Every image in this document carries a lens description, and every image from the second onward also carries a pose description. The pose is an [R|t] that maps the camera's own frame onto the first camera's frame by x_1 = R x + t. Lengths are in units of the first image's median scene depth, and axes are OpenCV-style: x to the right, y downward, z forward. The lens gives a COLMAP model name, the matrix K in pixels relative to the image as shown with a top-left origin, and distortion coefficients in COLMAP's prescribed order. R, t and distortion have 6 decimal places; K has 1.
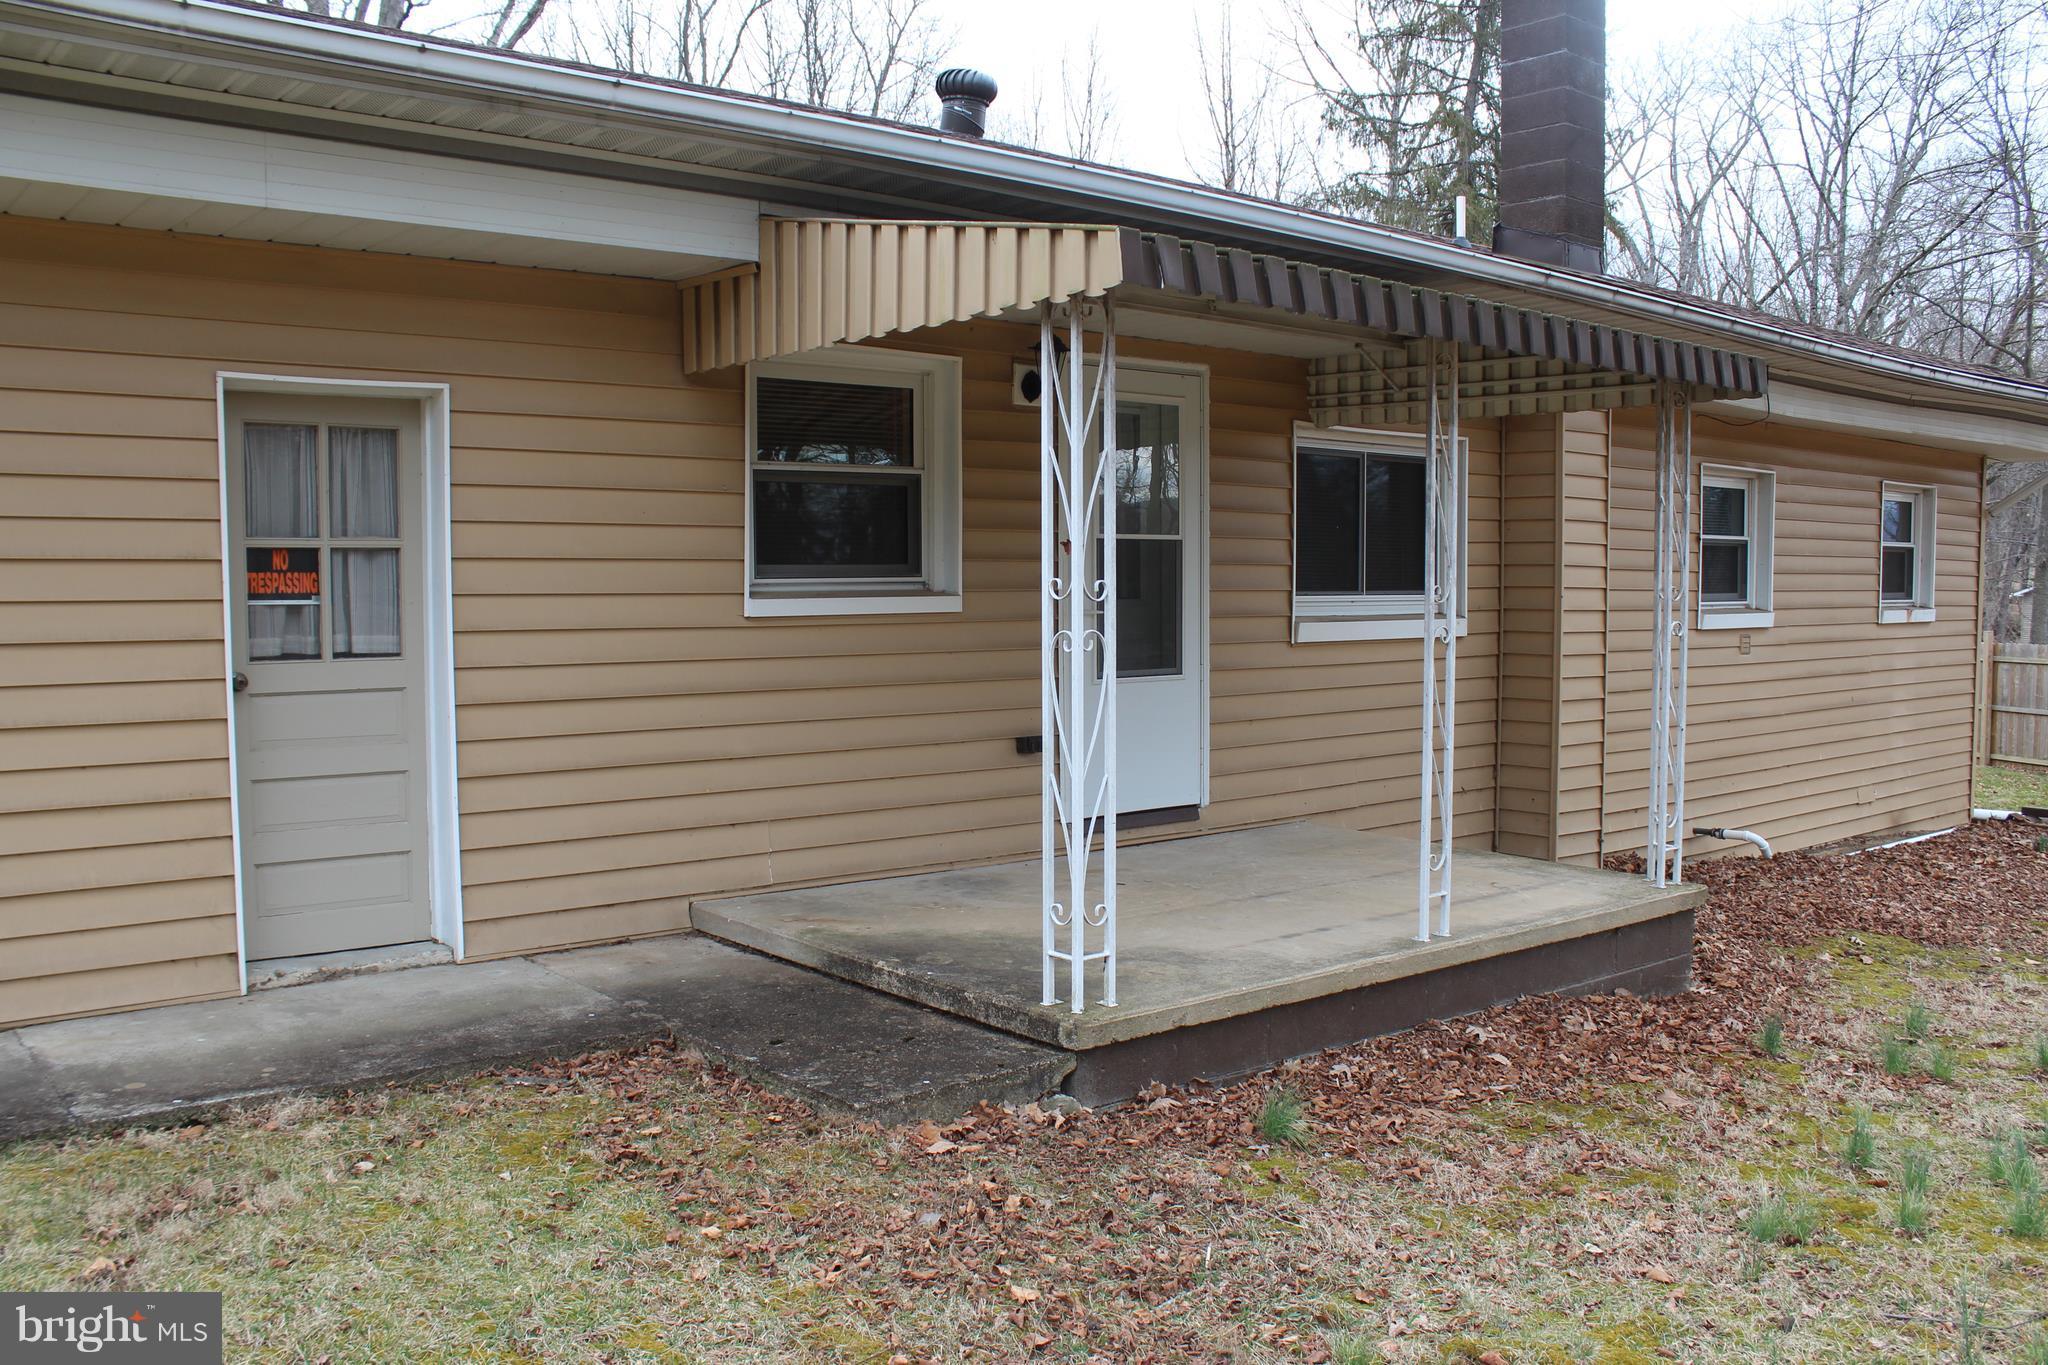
lens RADIAL K [[1682.6, 0, 1024.0], [0, 1682.6, 682.5], [0, 0, 1]] dist [-0.133982, 0.000641]
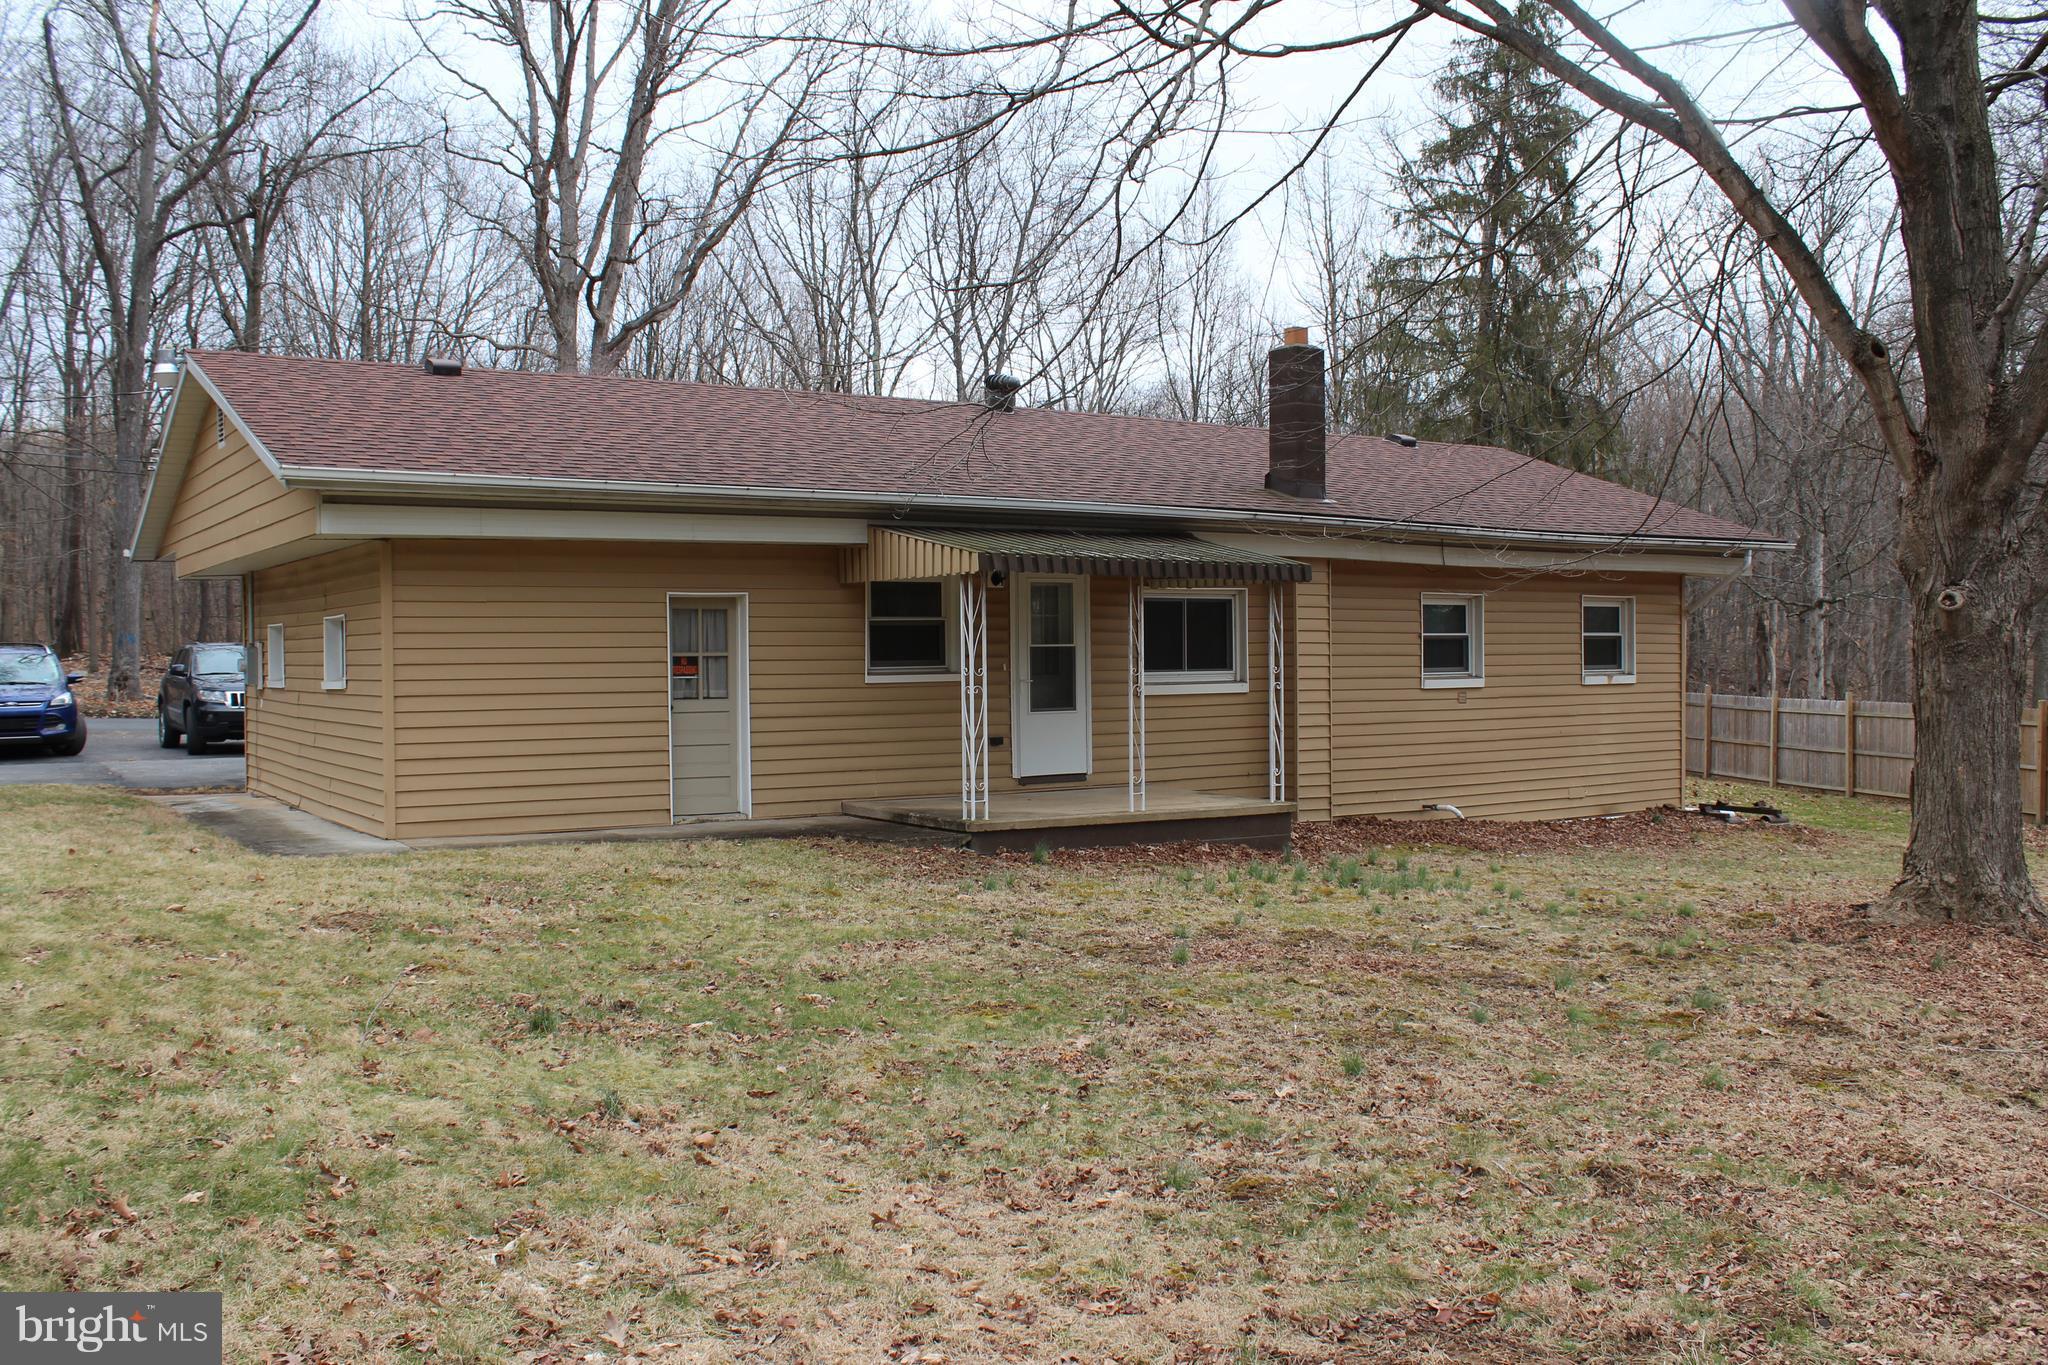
lens RADIAL K [[1682.6, 0, 1024.0], [0, 1682.6, 682.5], [0, 0, 1]] dist [-0.133982, 0.000641]
pose [[0.994562, -0.006445, -0.103946, 0.334760], [0.001753, 0.998978, -0.045170, 0.074592], [0.104131, 0.044742, 0.993557, -1.475892]]
